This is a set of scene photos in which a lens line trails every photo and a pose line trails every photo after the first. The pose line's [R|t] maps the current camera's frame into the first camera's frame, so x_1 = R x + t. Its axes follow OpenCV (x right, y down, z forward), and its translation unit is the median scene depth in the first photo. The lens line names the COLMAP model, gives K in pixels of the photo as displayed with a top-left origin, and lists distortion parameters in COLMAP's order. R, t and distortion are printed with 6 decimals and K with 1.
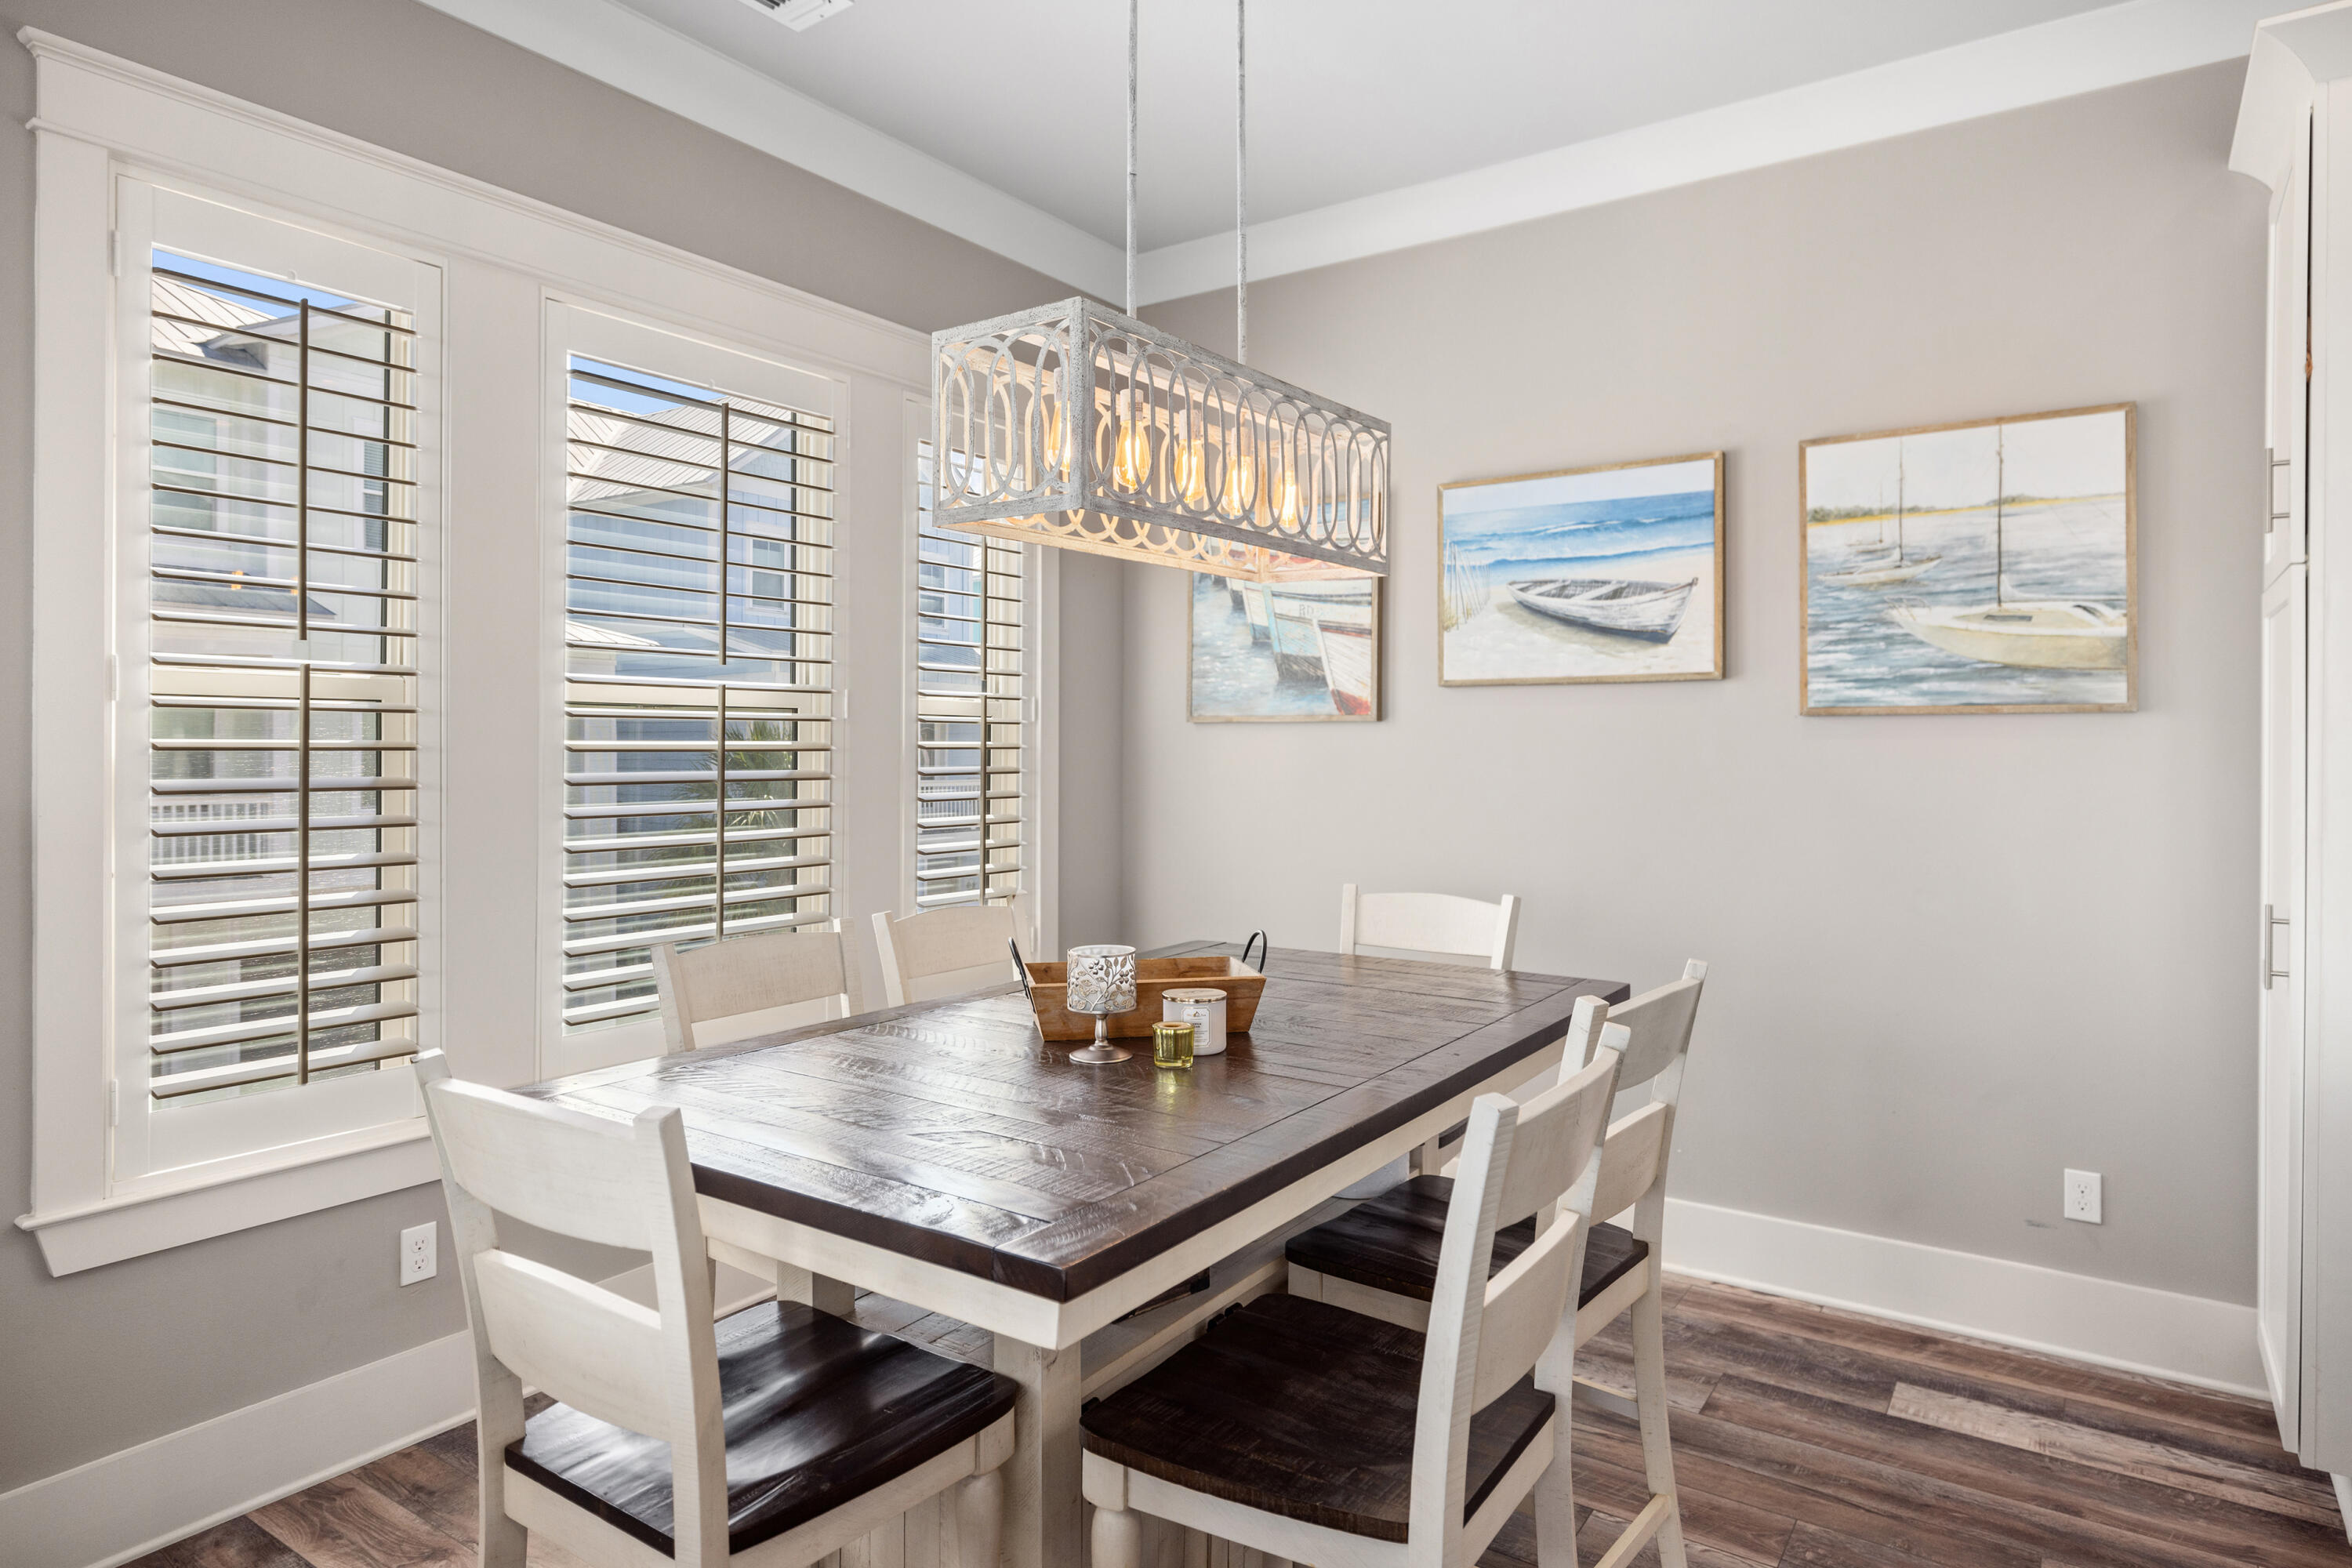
lens RADIAL K [[1333.9, 0, 1191.1], [0, 1333.9, 752.1], [0, 0, 1]] dist [0.003392, 0.000114]
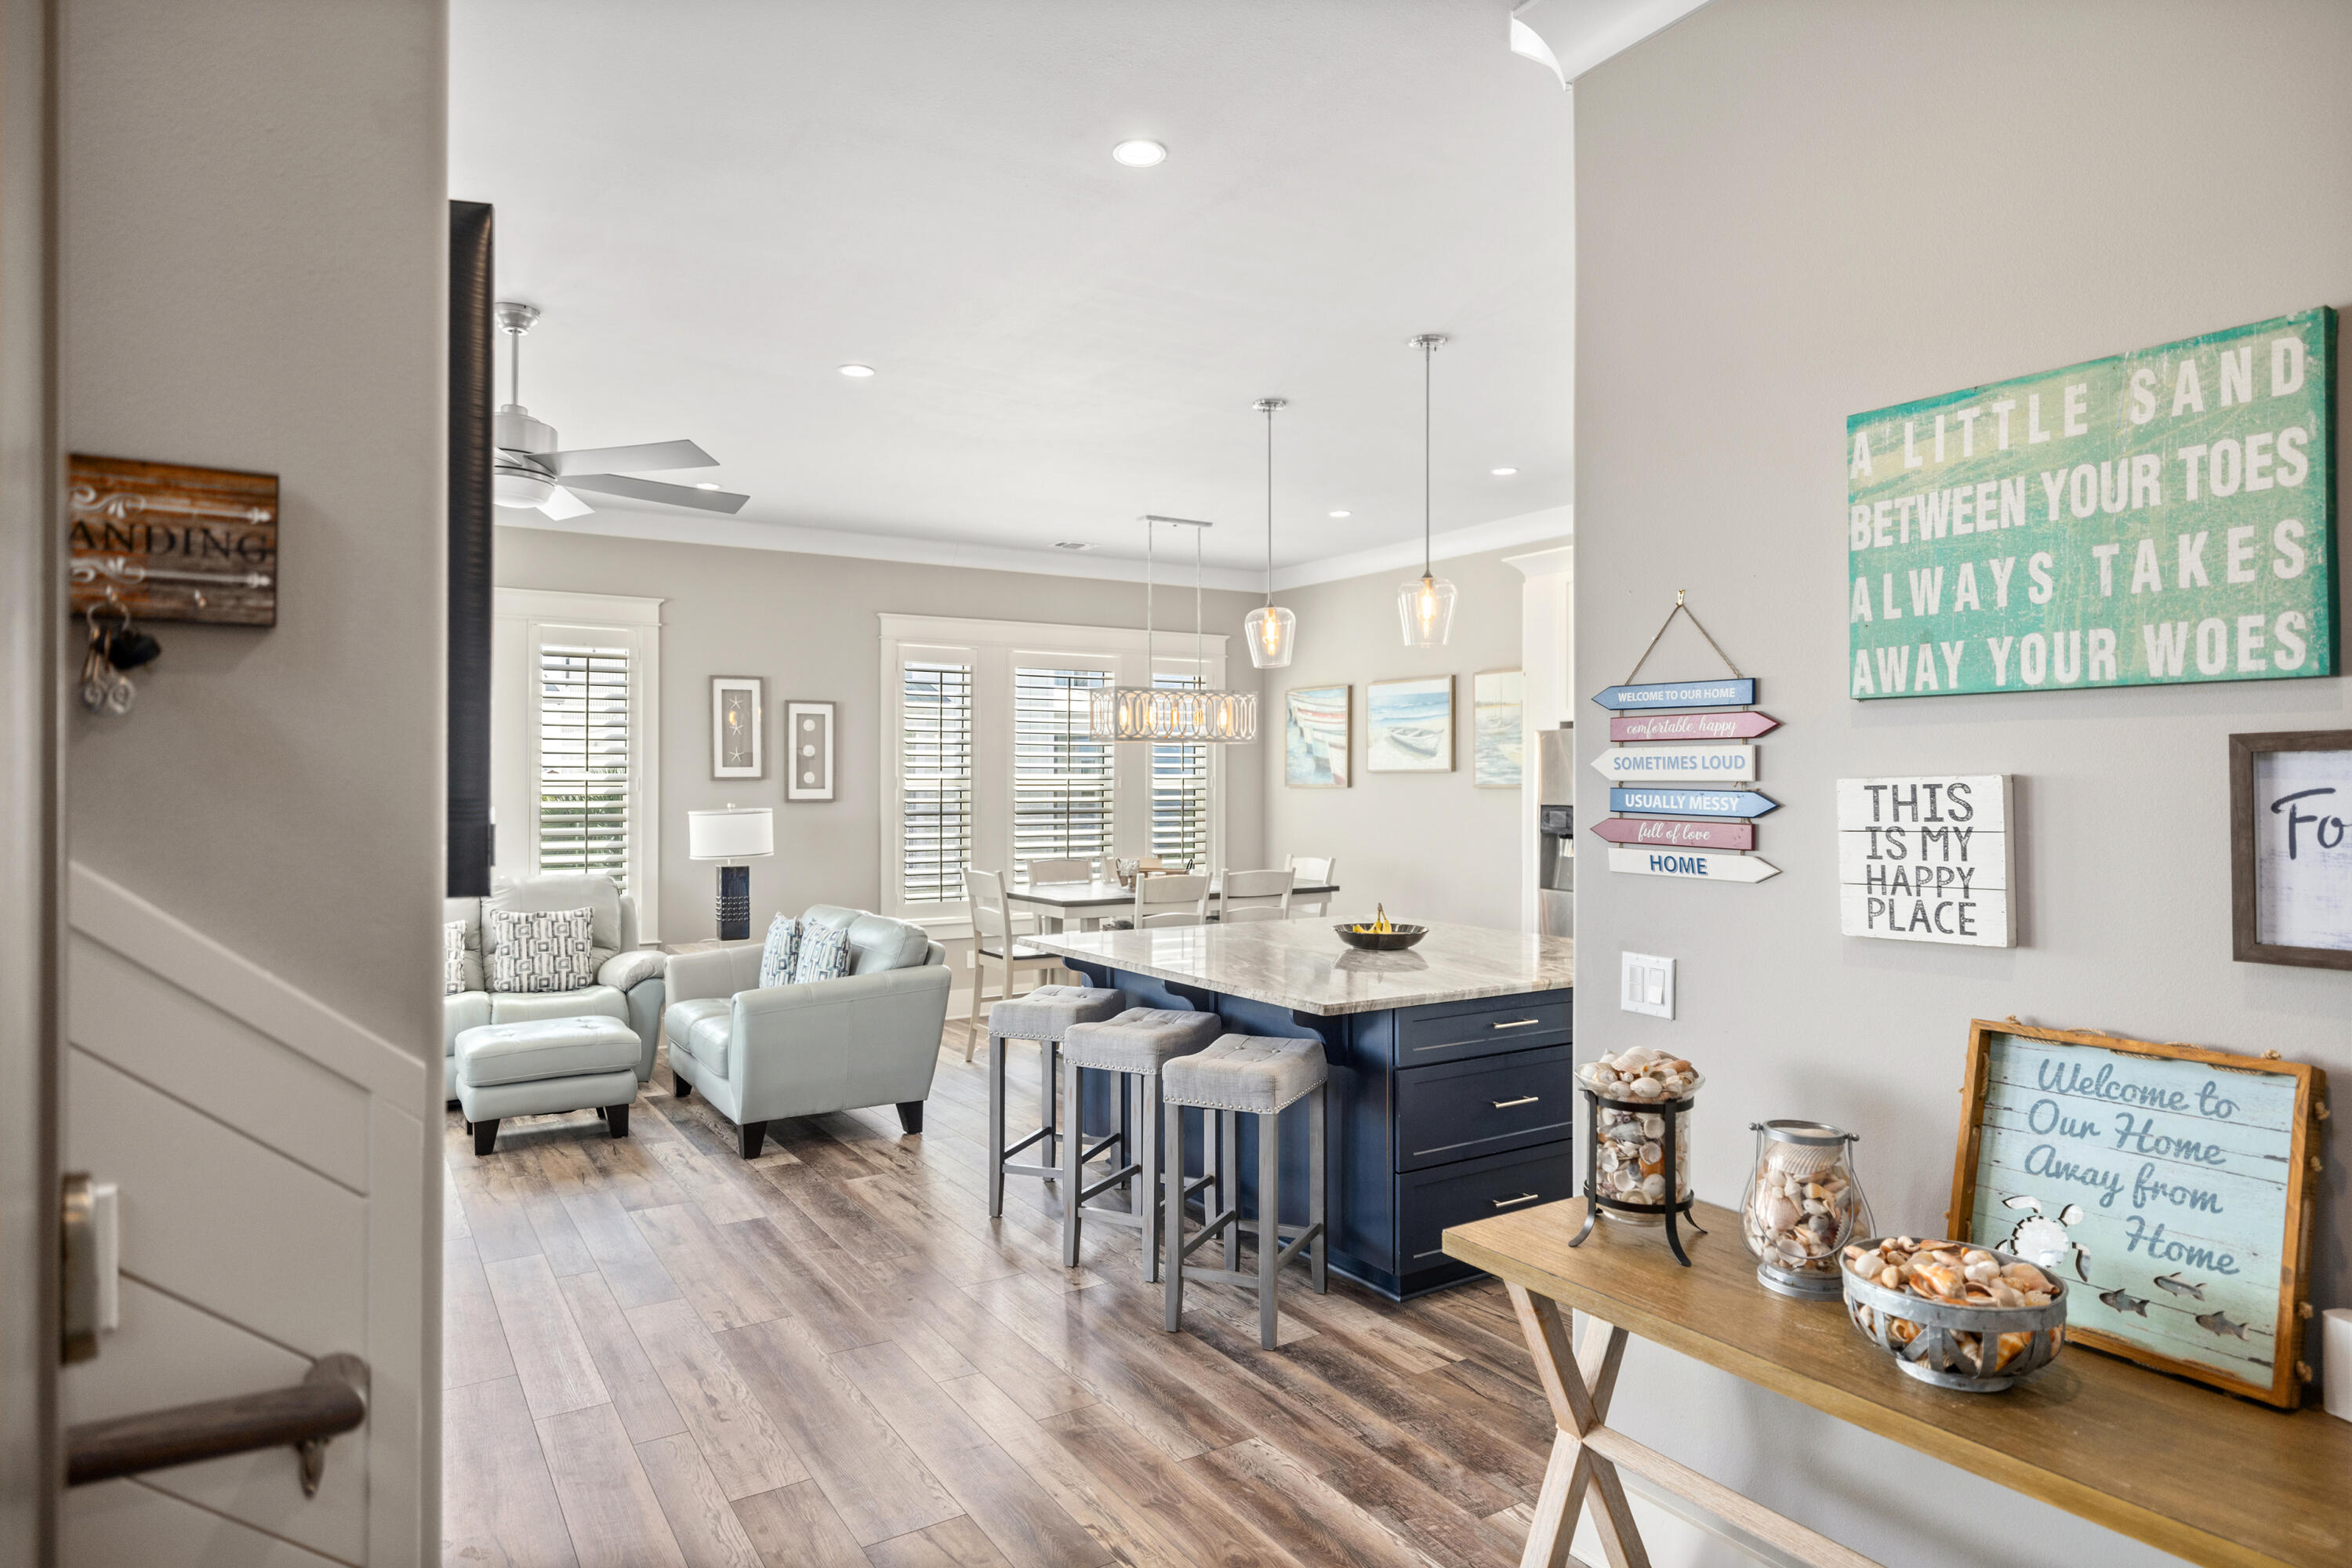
lens RADIAL K [[1332.5, 0, 1176.0], [0, 1332.5, 784.0], [0, 0, 1]] dist [0.011408, 0.000546]
pose [[0.920091, -0.001400, -0.391702, 0.910046], [-0.000108, 0.999993, -0.003829, -0.025289], [0.391705, 0.003565, 0.920084, -1.415326]]
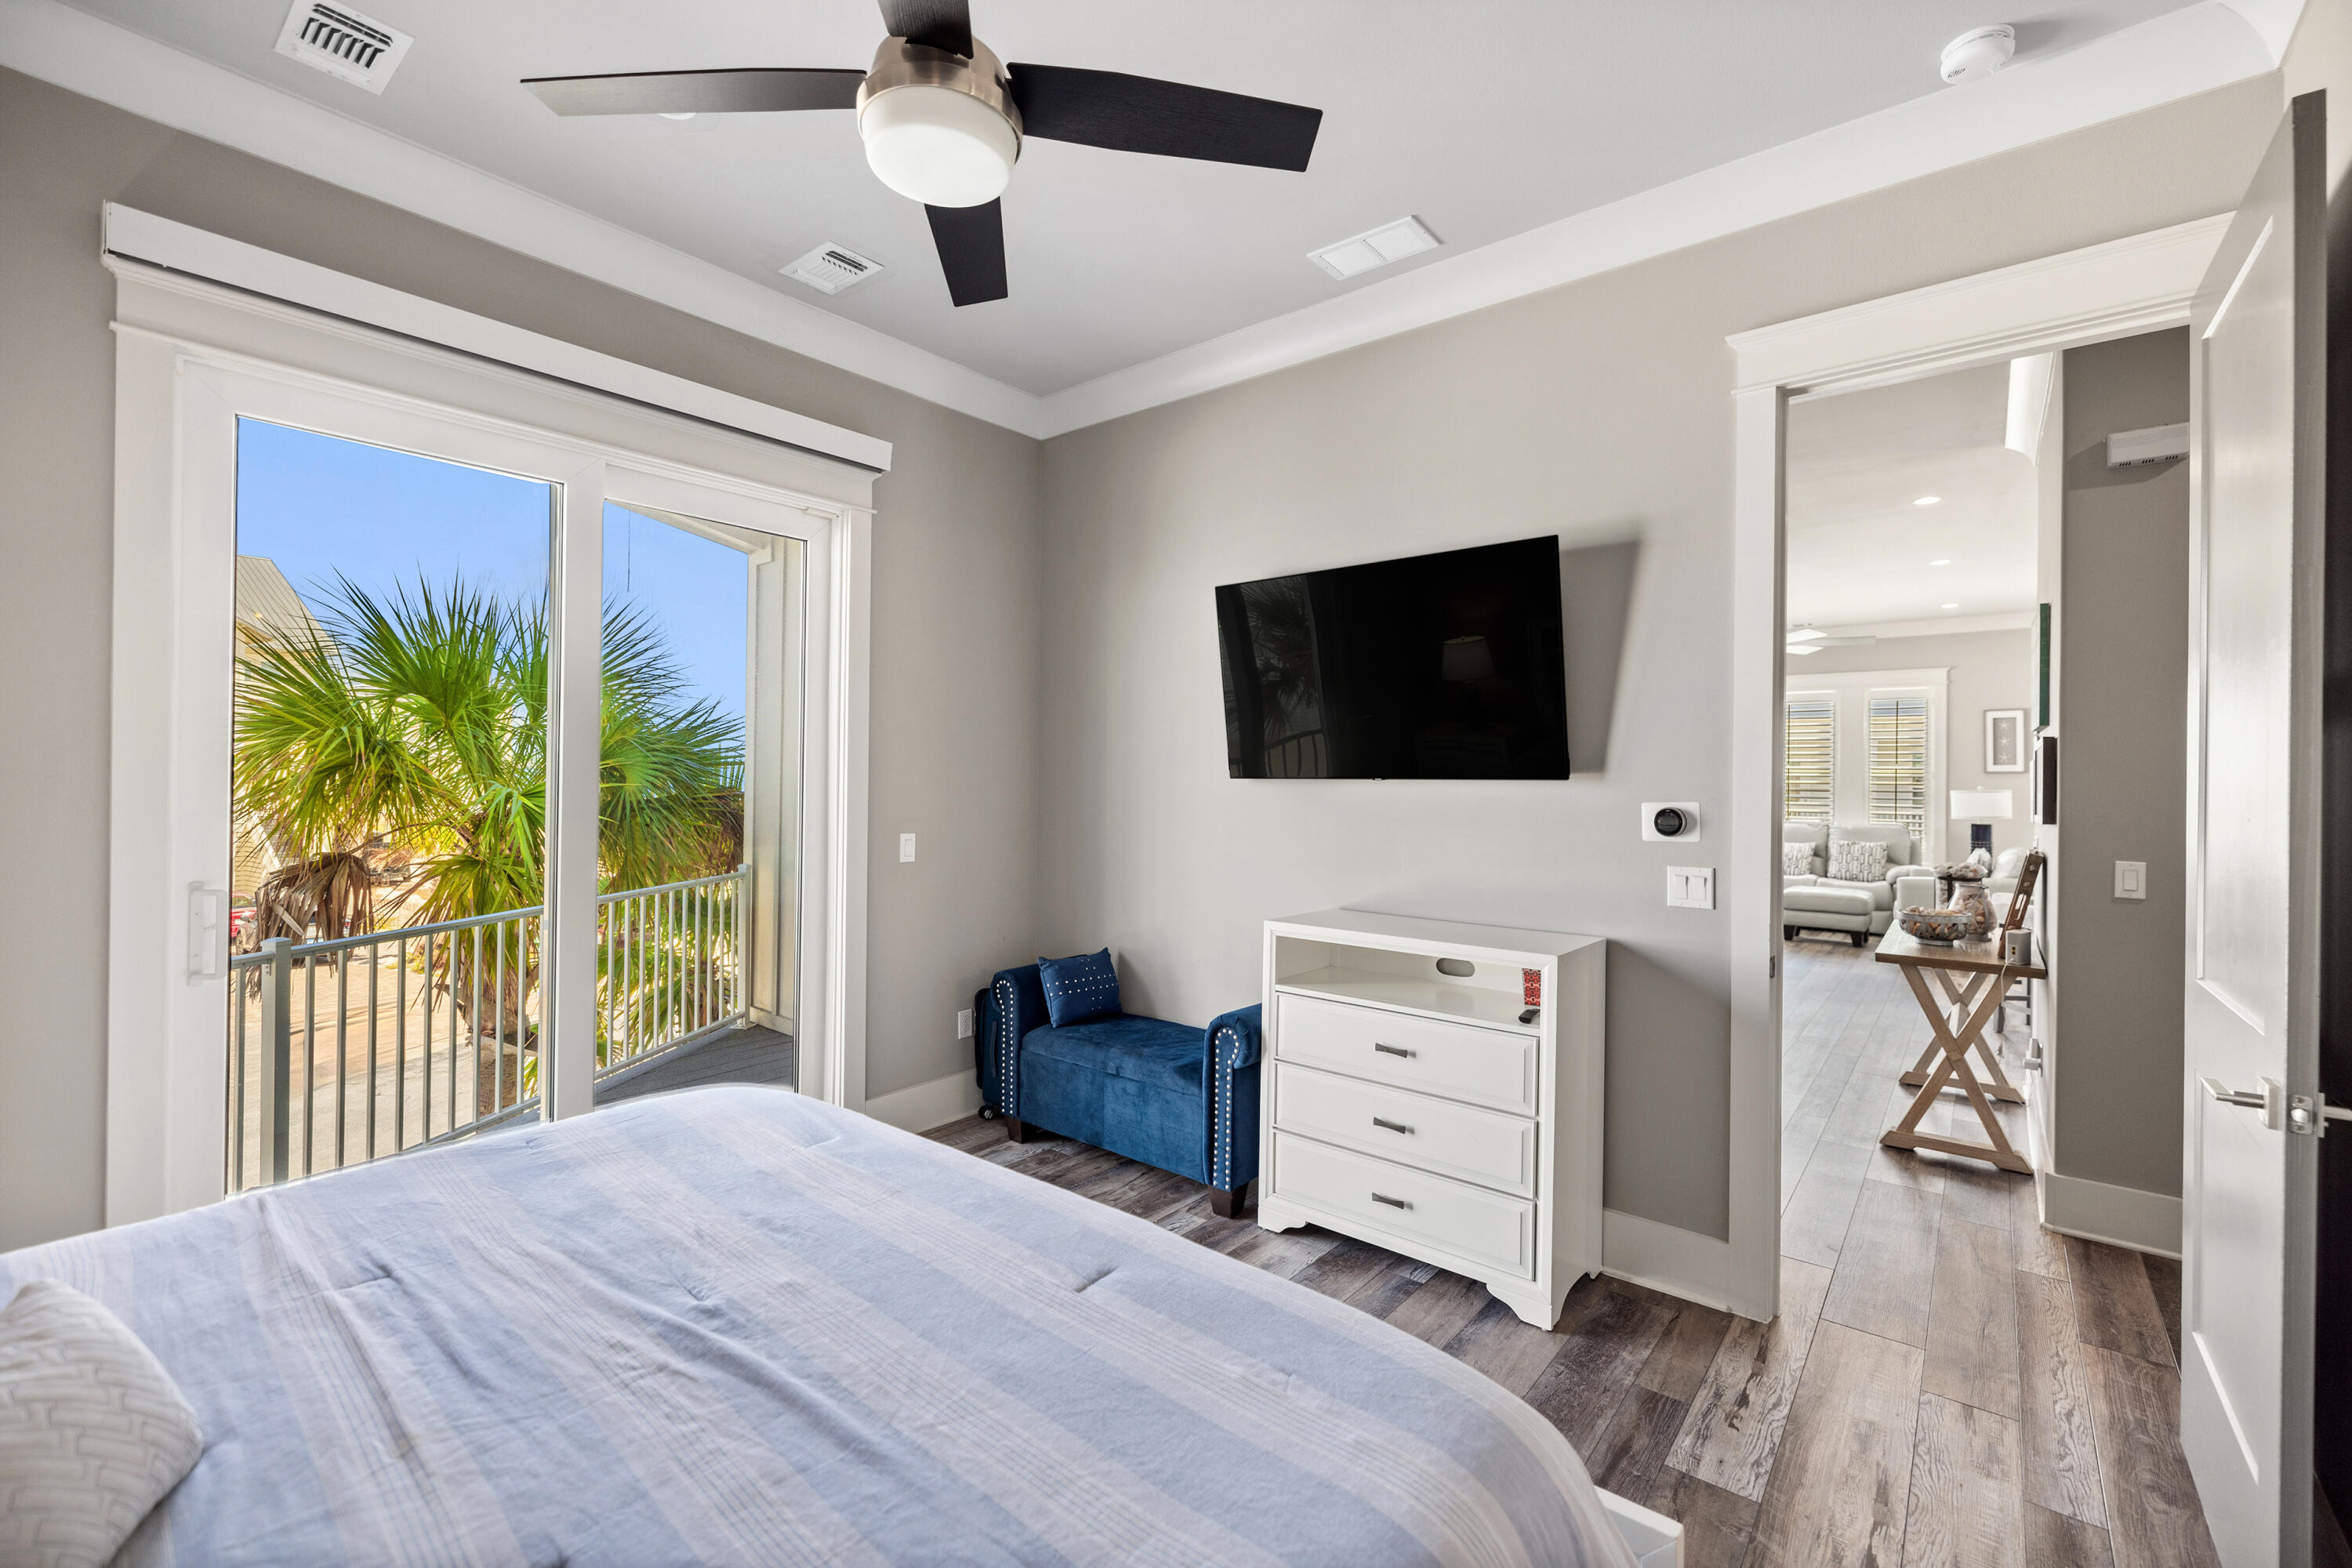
lens RADIAL K [[1033.0, 0, 1169.2], [0, 1033.0, 775.1], [0, 0, 1]] dist [0.000005, -0.000042]
pose [[-0.070904, -0.004706, -0.997472, 2.351574], [-0.018385, 0.999825, -0.003410, 0.017043], [0.997314, 0.018097, -0.070978, -1.703880]]
